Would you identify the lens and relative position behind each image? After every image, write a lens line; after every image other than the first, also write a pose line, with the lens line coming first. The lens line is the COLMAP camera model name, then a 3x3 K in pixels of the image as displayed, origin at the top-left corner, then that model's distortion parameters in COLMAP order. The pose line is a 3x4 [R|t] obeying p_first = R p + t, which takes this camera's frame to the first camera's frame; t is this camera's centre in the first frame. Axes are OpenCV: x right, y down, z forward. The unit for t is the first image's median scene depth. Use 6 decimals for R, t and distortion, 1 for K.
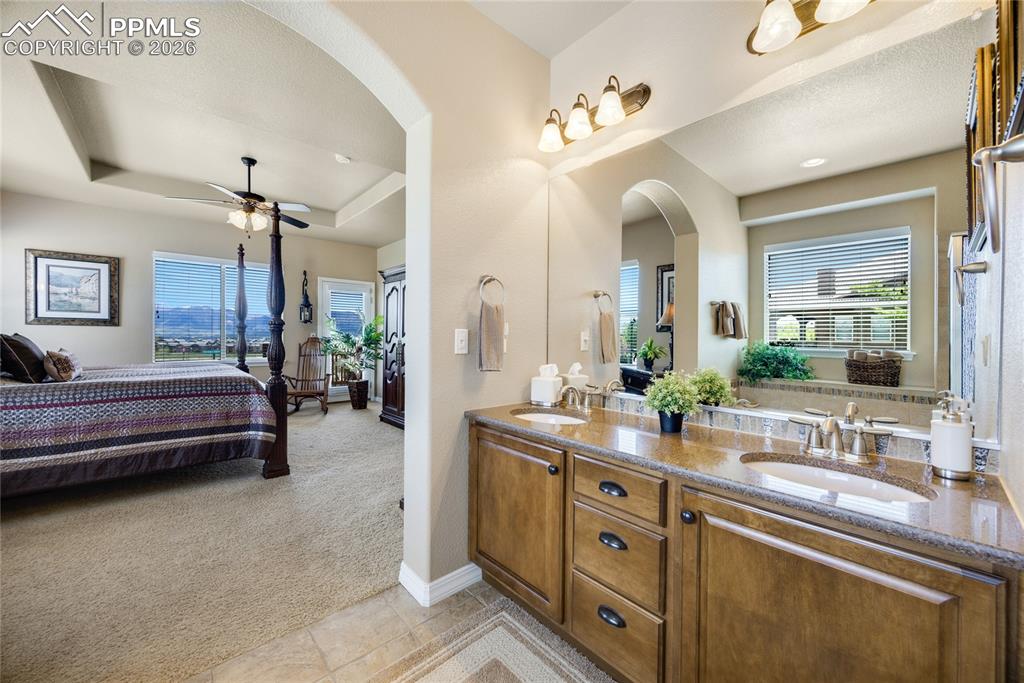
lens RADIAL K [[395.8, 0, 513.8], [0, 395.8, 338.4], [0, 0, 1]] dist [-0.004085, -0.000548]
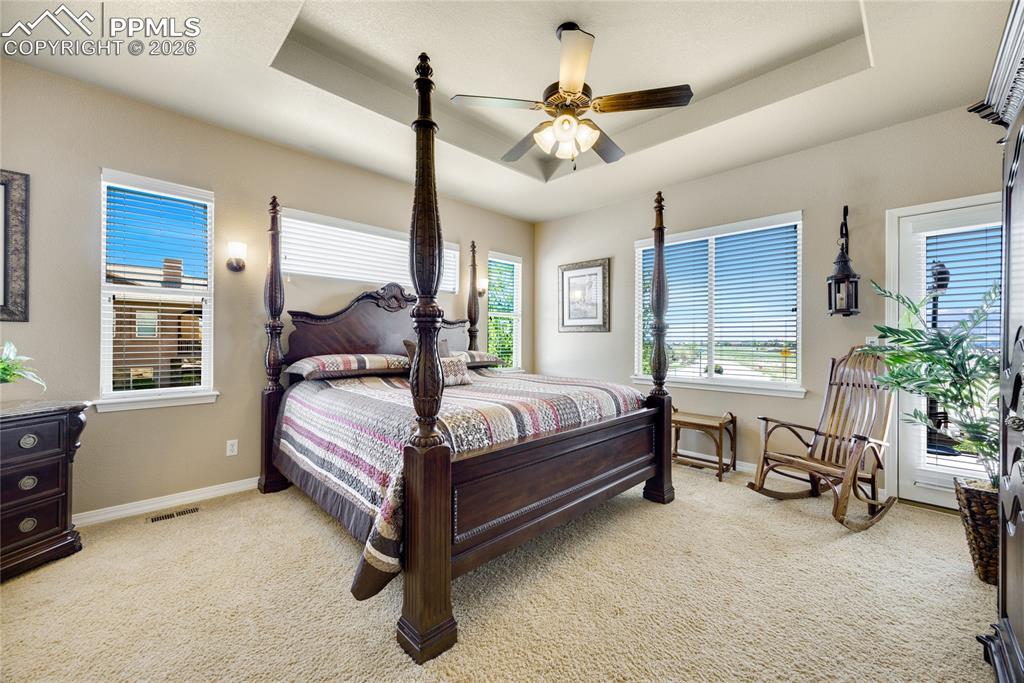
lens RADIAL K [[395.8, 0, 514.3], [0, 395.8, 340.6], [0, 0, 1]] dist [-0.004085, -0.000548]
pose [[0.061634, -0.000751, -0.998099, -0.098782], [-0.002209, 0.999997, -0.000889, -0.009686], [0.998096, 0.002260, 0.061632, 0.732394]]
